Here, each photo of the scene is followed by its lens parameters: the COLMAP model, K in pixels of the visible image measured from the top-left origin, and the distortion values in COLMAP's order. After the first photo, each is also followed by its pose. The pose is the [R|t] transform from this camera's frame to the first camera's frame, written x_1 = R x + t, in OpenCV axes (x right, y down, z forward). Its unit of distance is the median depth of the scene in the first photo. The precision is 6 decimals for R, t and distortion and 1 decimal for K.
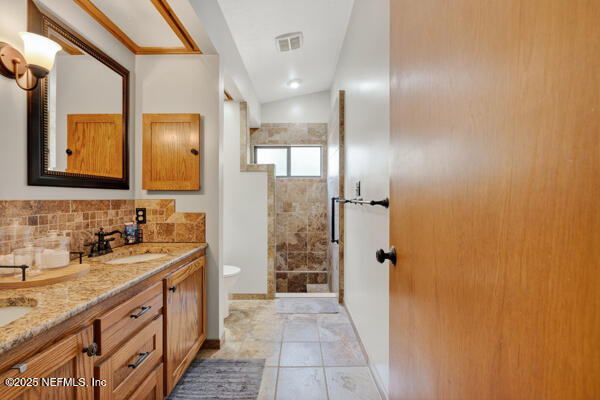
lens RADIAL K [[263.3, 0, 300.1], [0, 263.3, 197.5], [0, 0, 1]] dist [-0.002207, -0.000063]
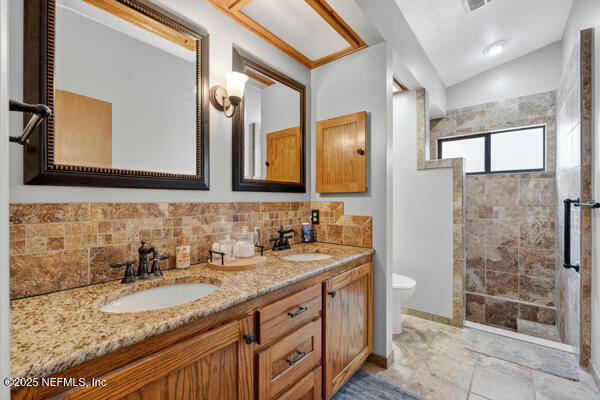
lens RADIAL K [[261.0, 0, 299.6], [0, 261.0, 201.0], [0, 0, 1]] dist [-0.007266, 0.000364]
pose [[0.775012, -0.000920, -0.631946, 0.023928], [0.003020, 0.999993, 0.002248, 0.001298], [0.631939, -0.003651, 0.775009, 0.124329]]
